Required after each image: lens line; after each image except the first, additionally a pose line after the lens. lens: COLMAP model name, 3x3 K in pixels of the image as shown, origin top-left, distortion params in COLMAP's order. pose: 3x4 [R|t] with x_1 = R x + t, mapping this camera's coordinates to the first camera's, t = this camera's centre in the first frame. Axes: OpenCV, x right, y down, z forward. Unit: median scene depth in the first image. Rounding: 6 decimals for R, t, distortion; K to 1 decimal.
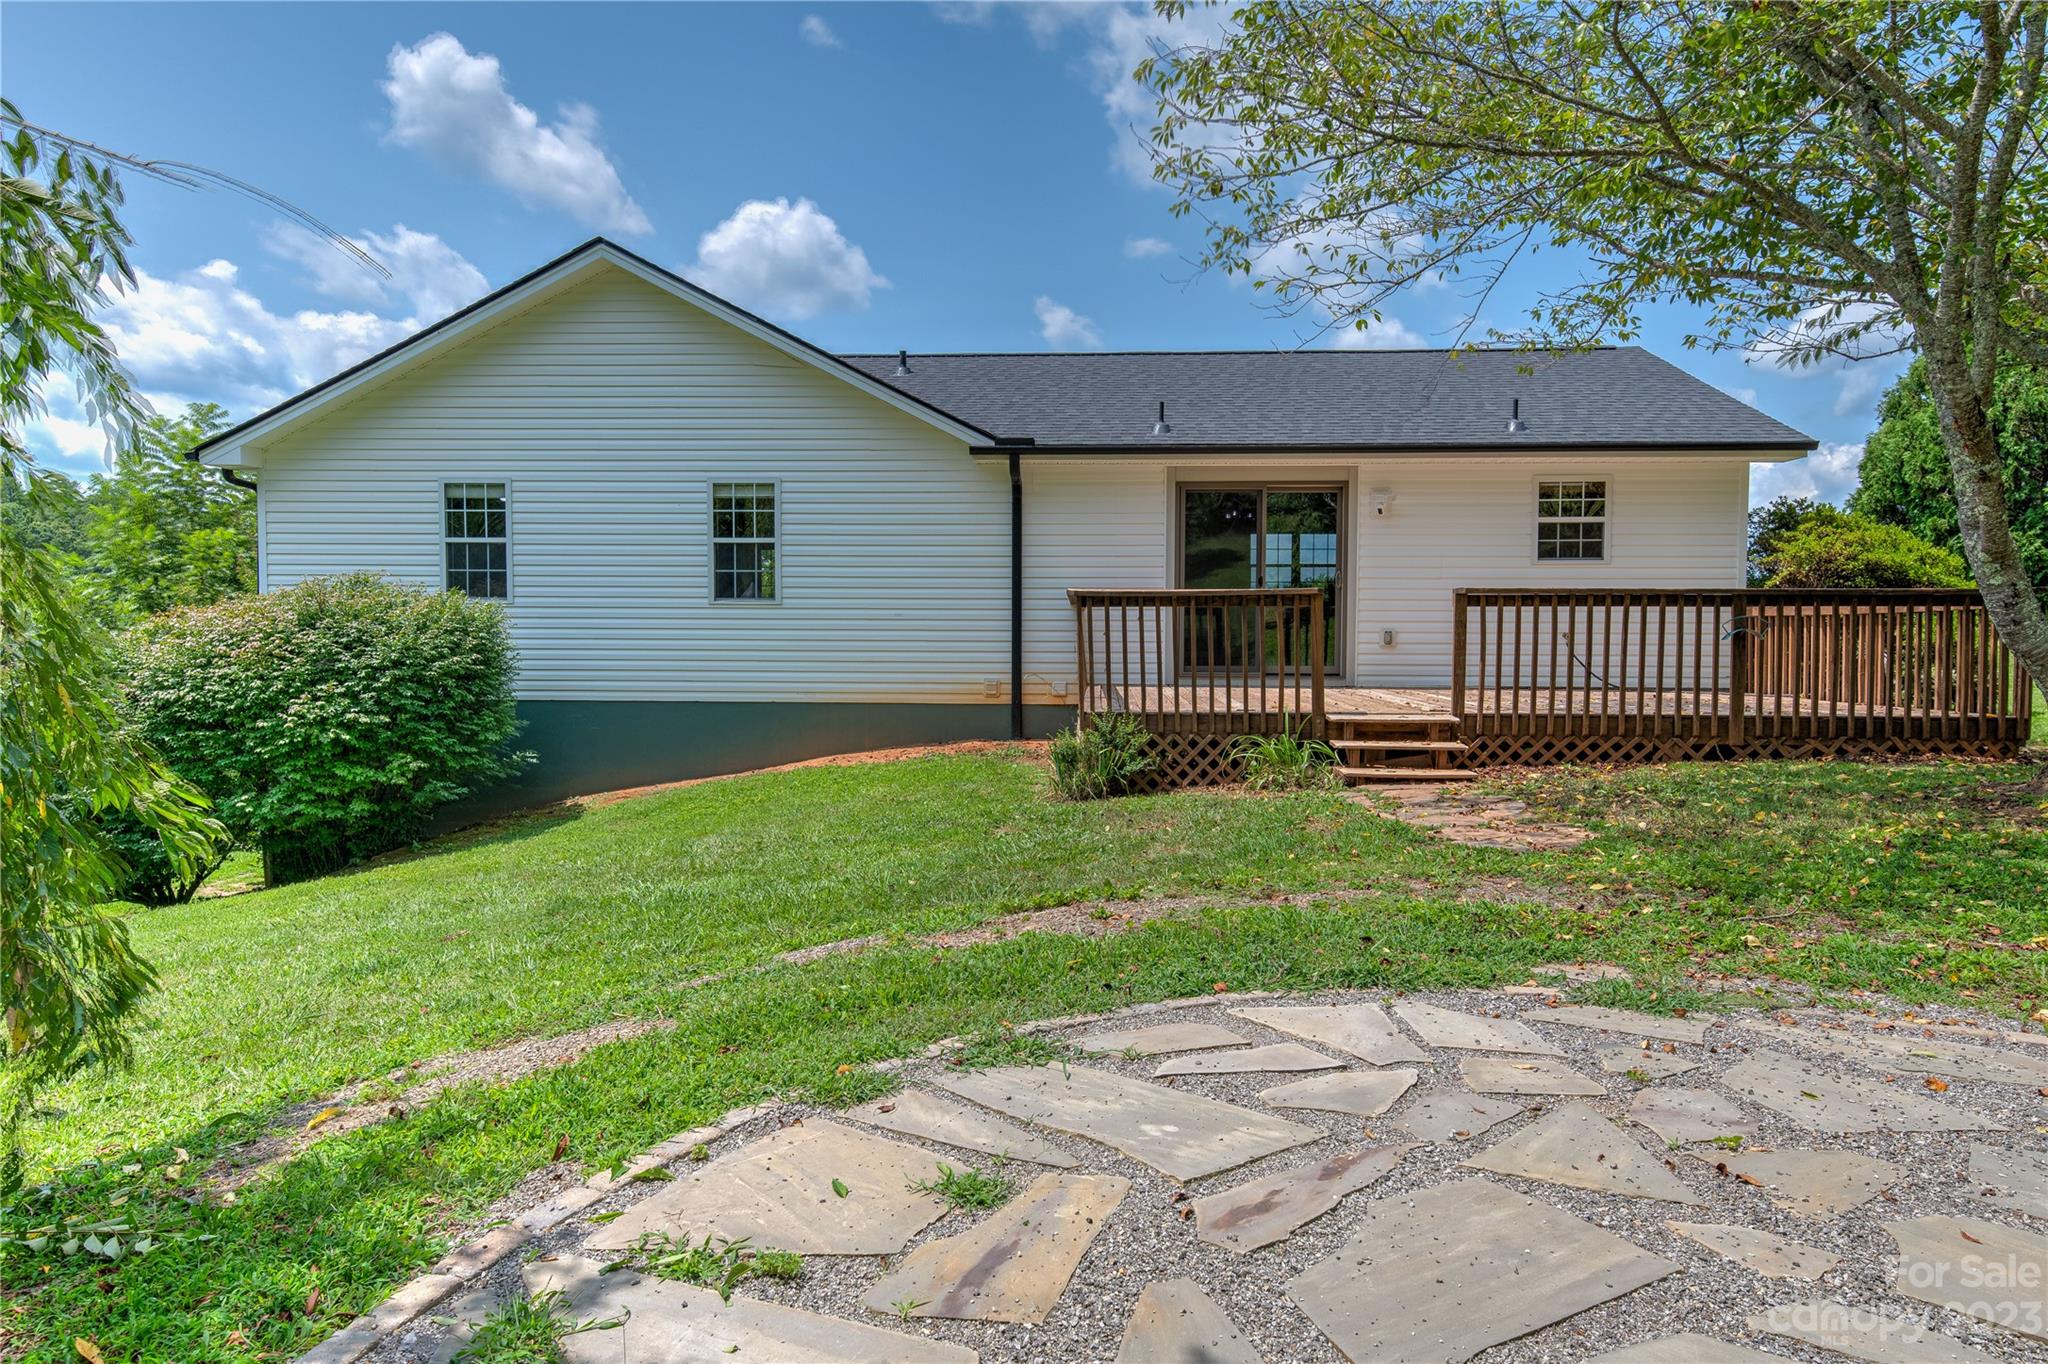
lens RADIAL K [[1303.3, 0, 1024.0], [0, 1303.3, 682.0], [0, 0, 1]] dist [-0.000383, 0.000069]
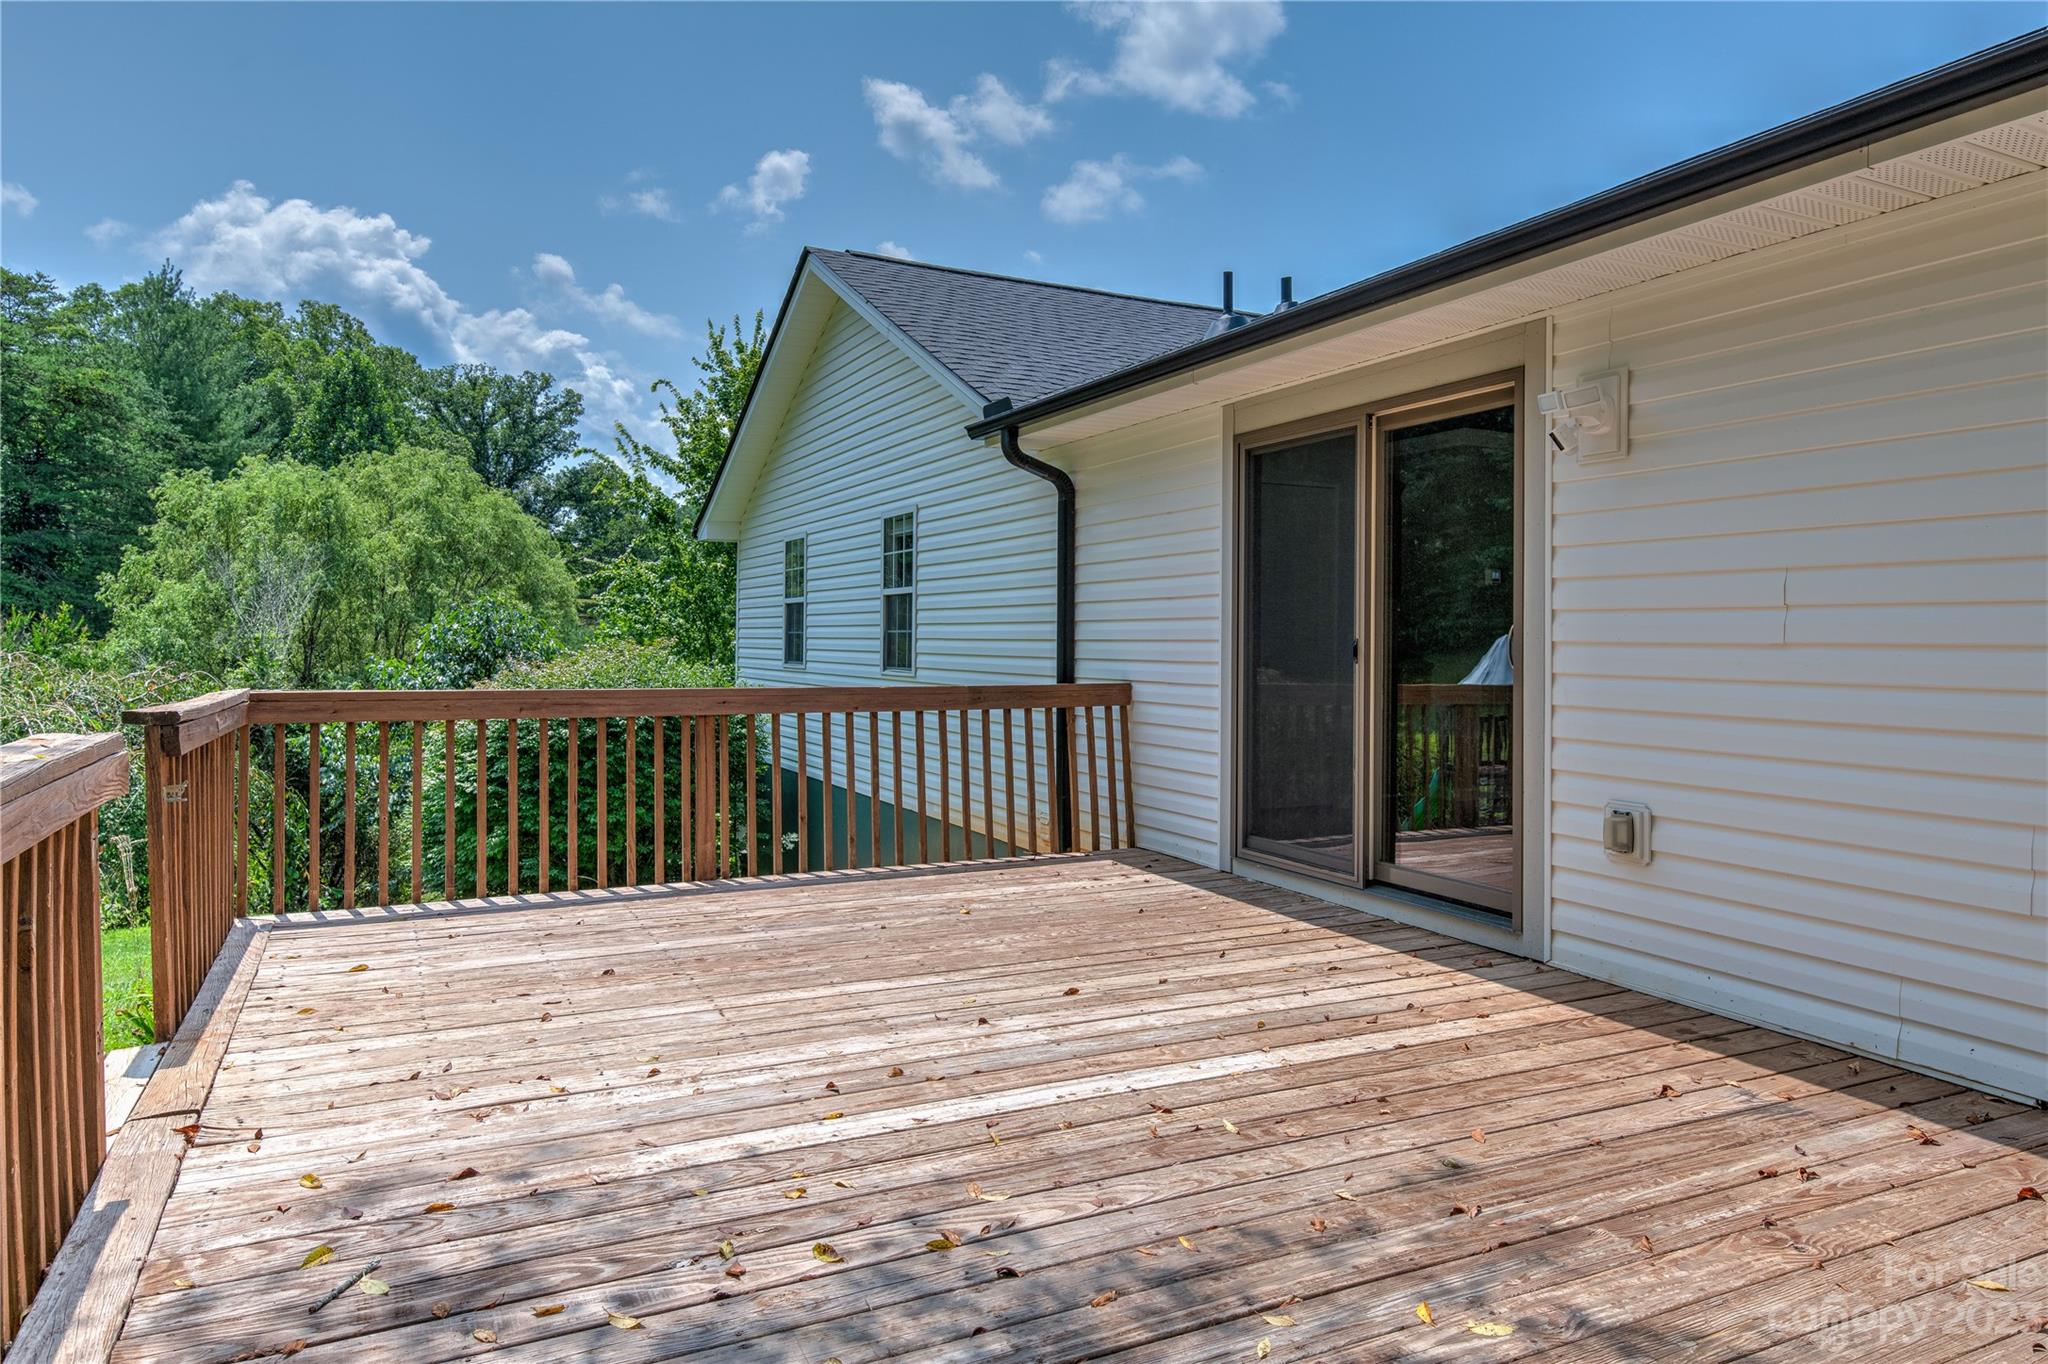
lens RADIAL K [[1303.3, 0, 1024.0], [0, 1303.3, 682.0], [0, 0, 1]] dist [-0.000383, 0.000069]
pose [[0.499521, 0.027896, -0.865853, 0.481980], [-0.029822, 0.999443, 0.014995, -0.071764], [0.865788, 0.018332, 0.500074, 0.712111]]
